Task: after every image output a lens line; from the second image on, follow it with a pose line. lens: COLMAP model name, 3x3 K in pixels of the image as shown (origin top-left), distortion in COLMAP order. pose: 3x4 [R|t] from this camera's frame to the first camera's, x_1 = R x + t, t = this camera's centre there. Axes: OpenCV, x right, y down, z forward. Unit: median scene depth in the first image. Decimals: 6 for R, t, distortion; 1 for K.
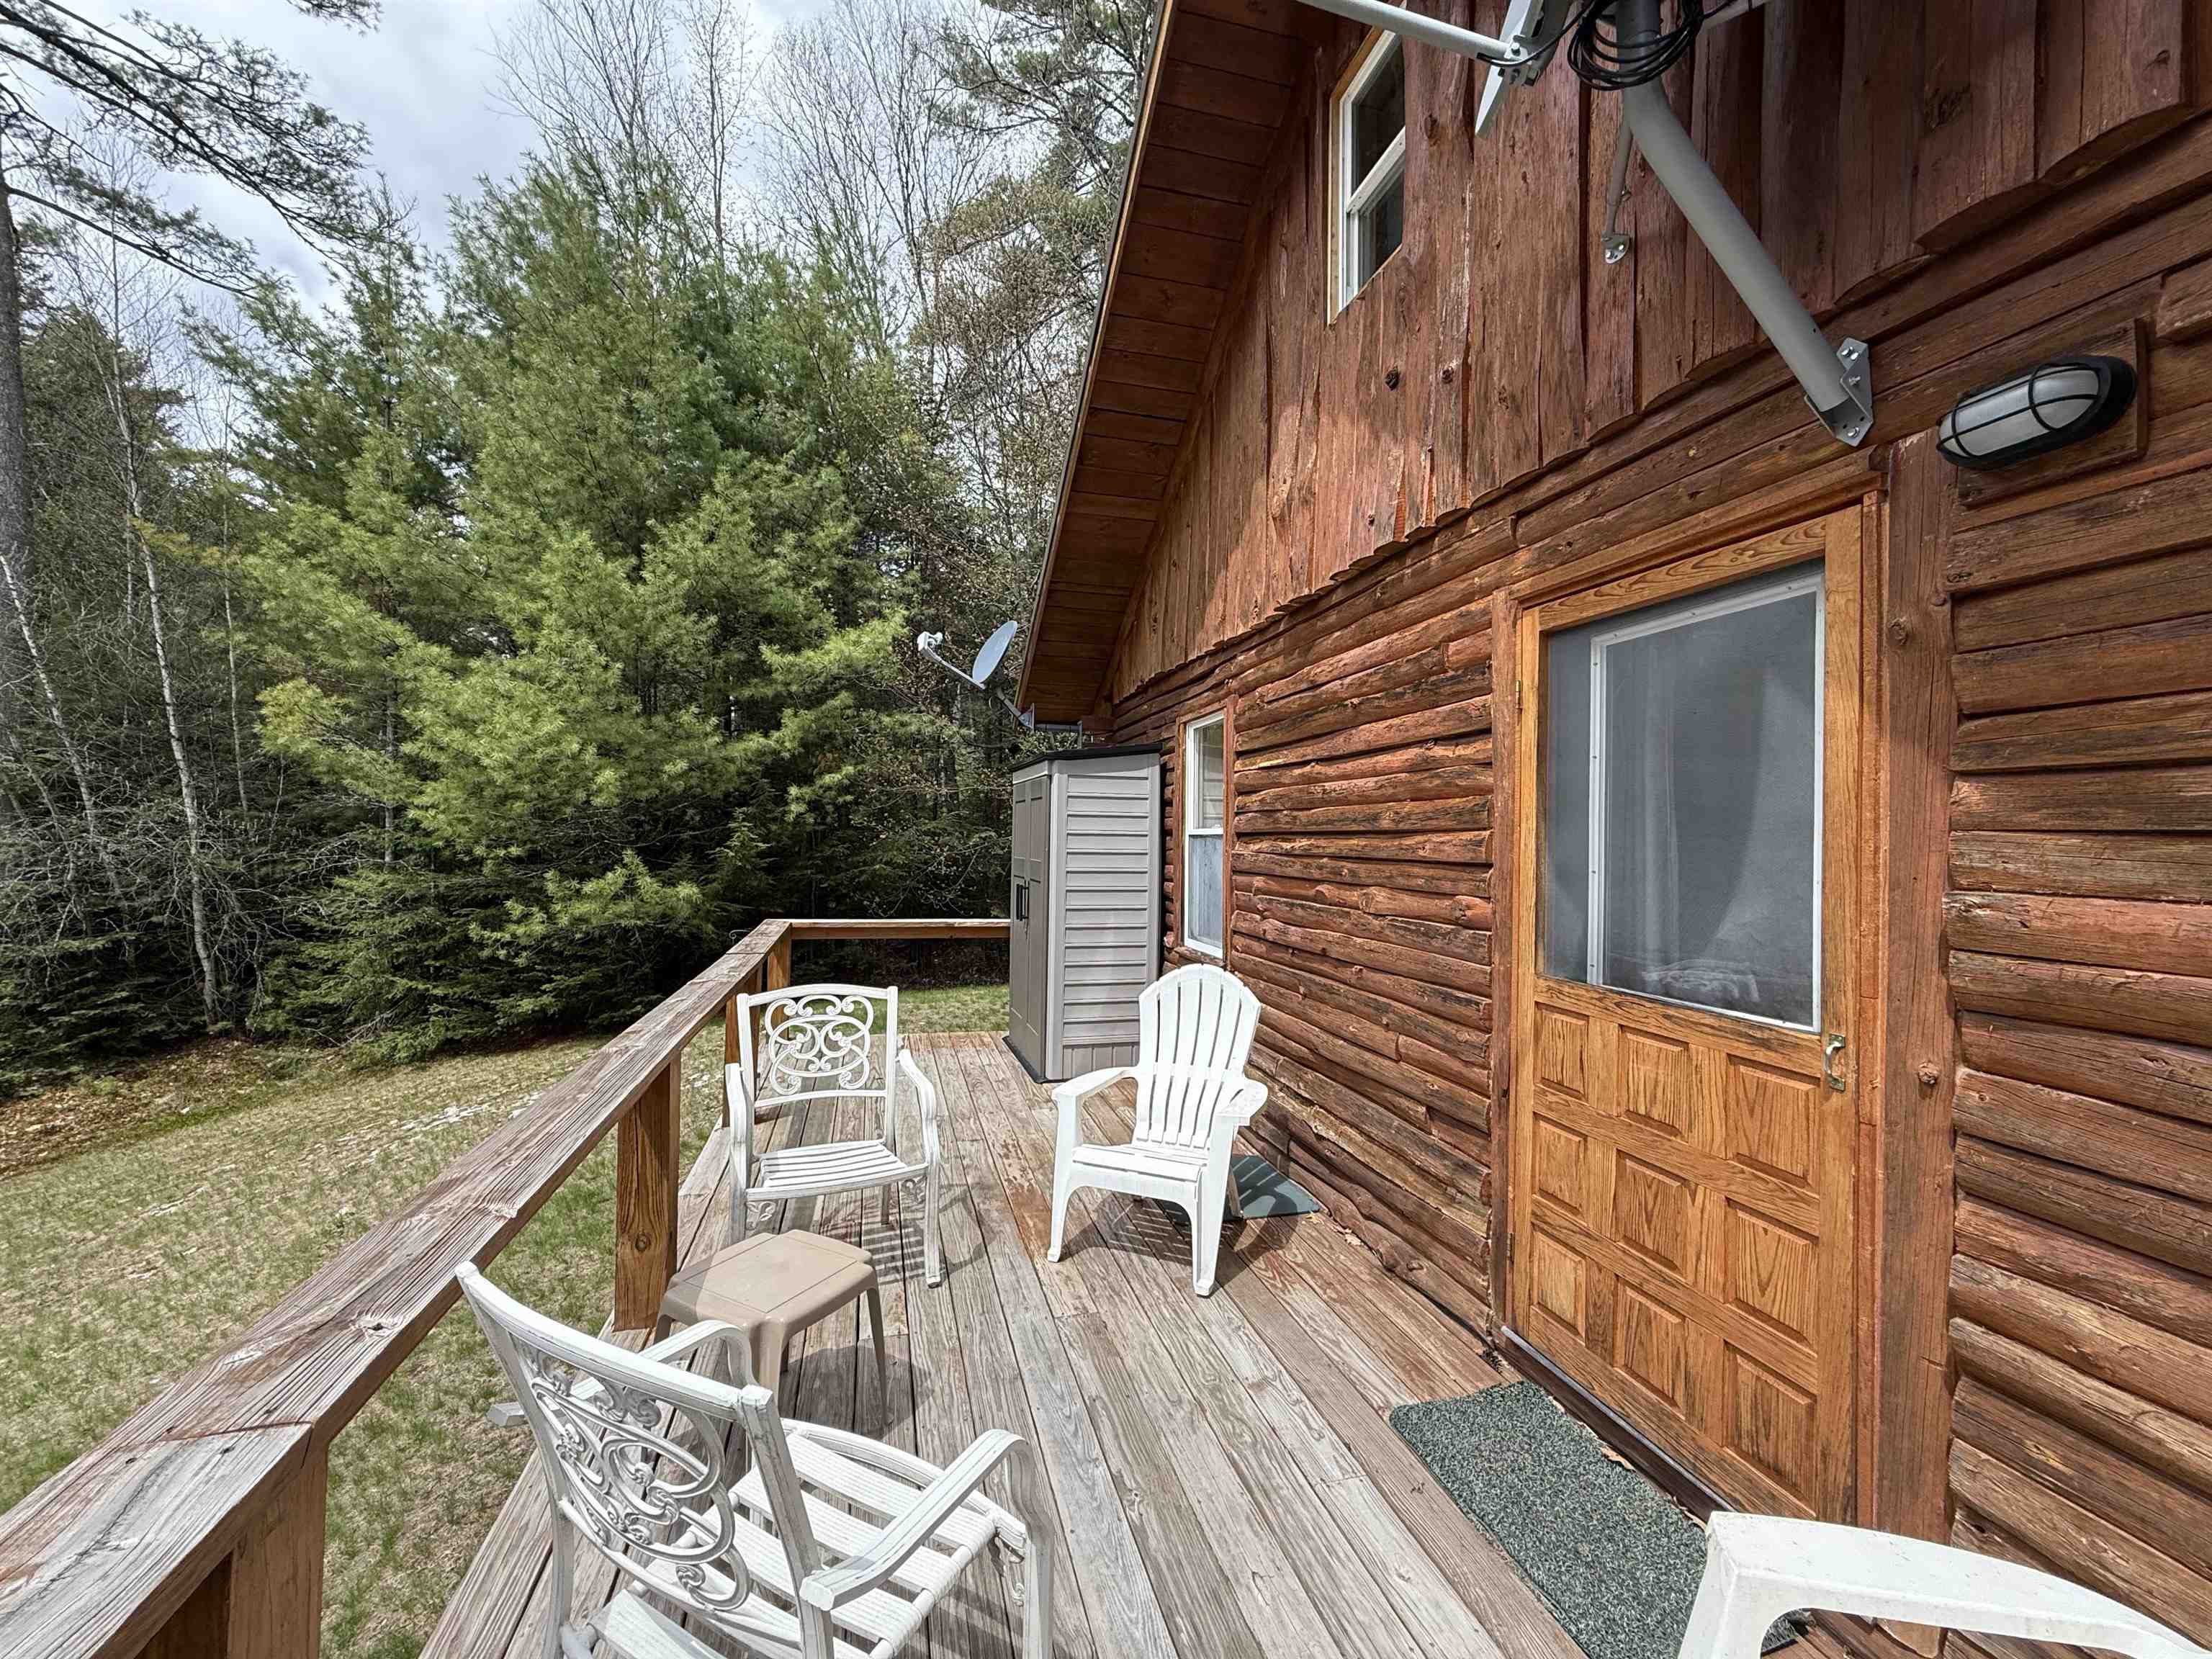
lens RADIAL K [[877.7, 0, 1106.0], [0, 877.7, 829.5], [0, 0, 1]] dist [0.000017, -0.000137]
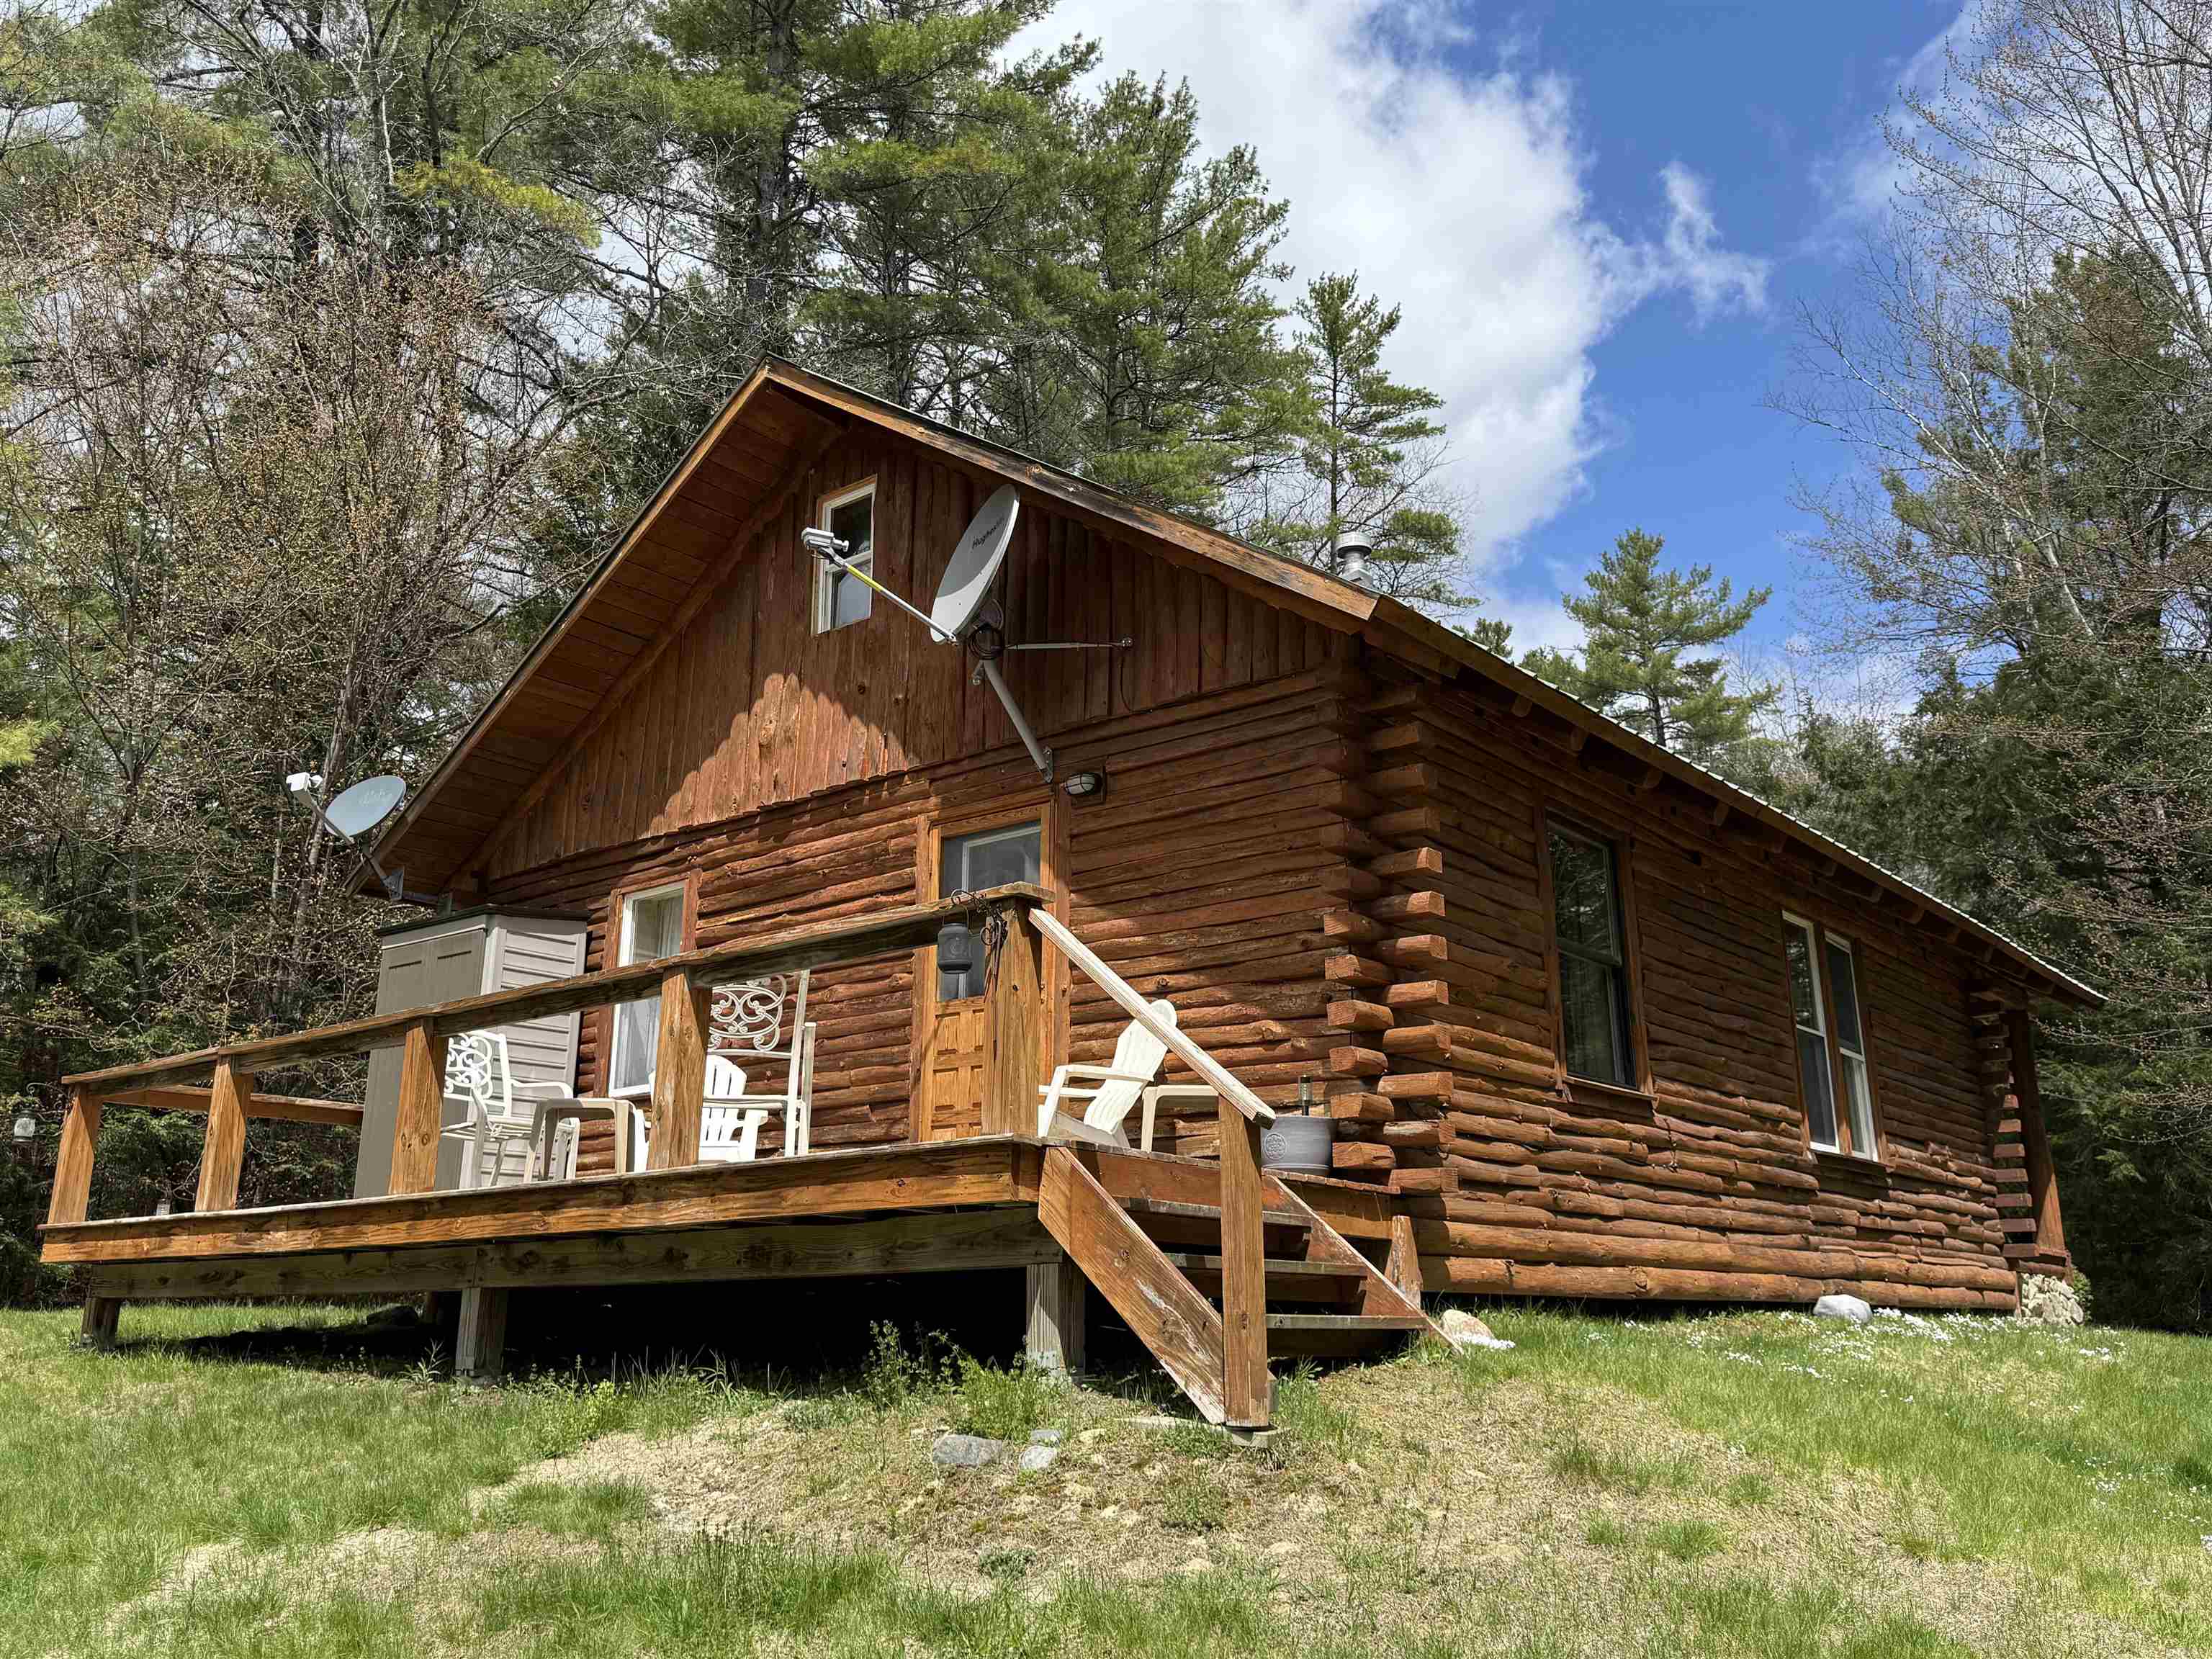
lens RADIAL K [[1816.3, 0, 1106.0], [0, 1816.3, 829.5], [0, 0, 1]] dist [0.043299, 0.001562]
pose [[0.808287, 0.145797, 0.570452, -1.288014], [0.002200, 0.968102, -0.250546, 0.654320], [-0.588784, 0.203768, 0.782184, -2.030867]]
